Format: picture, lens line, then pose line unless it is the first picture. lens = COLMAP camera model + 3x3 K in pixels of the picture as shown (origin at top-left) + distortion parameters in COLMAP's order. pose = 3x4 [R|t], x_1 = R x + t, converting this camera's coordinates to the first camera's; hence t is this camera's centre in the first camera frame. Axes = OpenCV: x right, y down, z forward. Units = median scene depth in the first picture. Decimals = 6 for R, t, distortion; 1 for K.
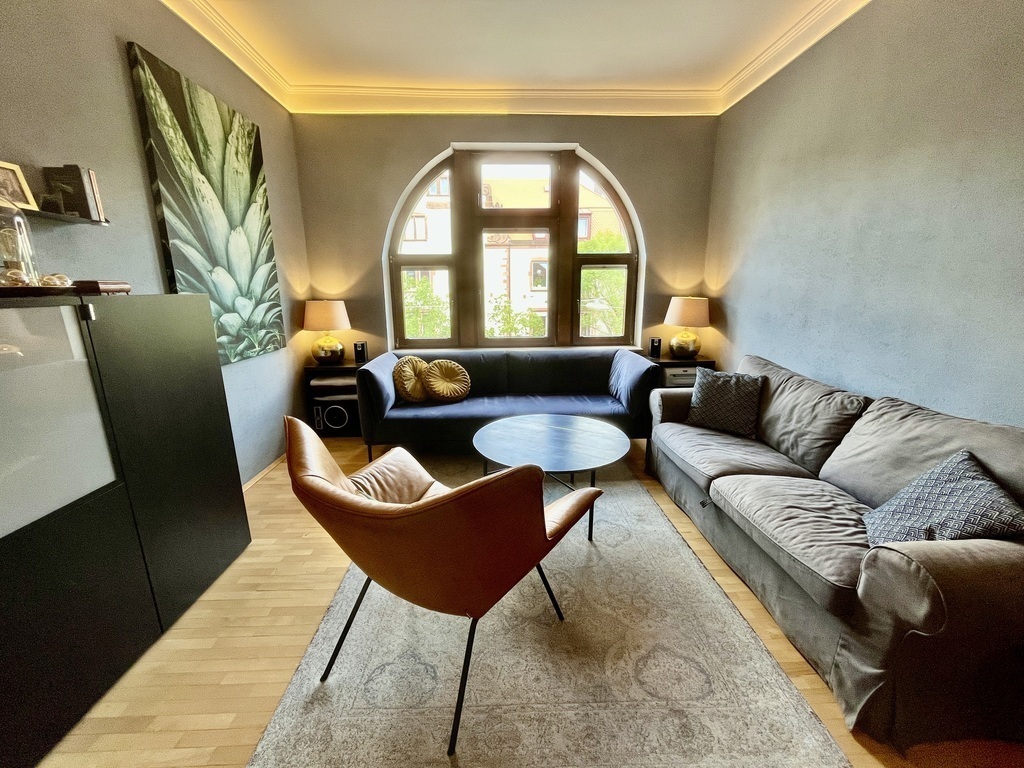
lens RADIAL K [[410.0, 0, 511.4], [0, 410.0, 383.6], [0, 0, 1]] dist [-0.002652, -0.000170]
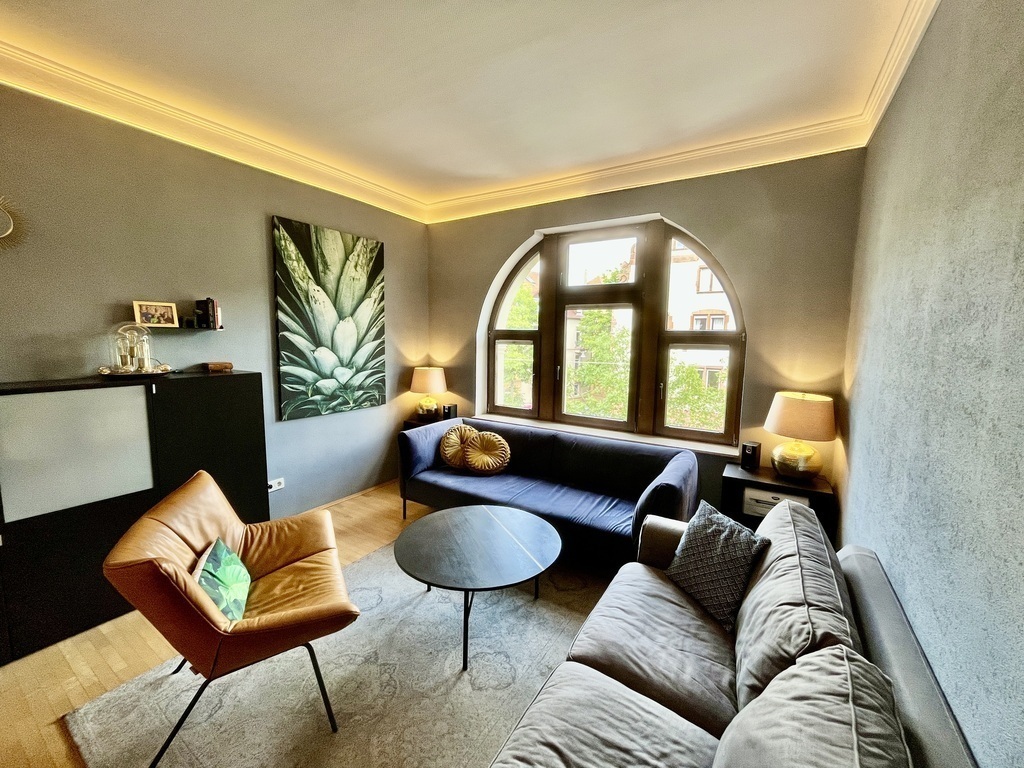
lens RADIAL K [[410.0, 0, 512.2], [0, 410.0, 386.5], [0, 0, 1]] dist [-0.002652, -0.000170]
pose [[0.825115, 0.090165, -0.557723, 0.559714], [-0.150882, 0.986495, -0.063738, -0.141803], [0.544444, 0.136742, 0.827576, 0.181349]]
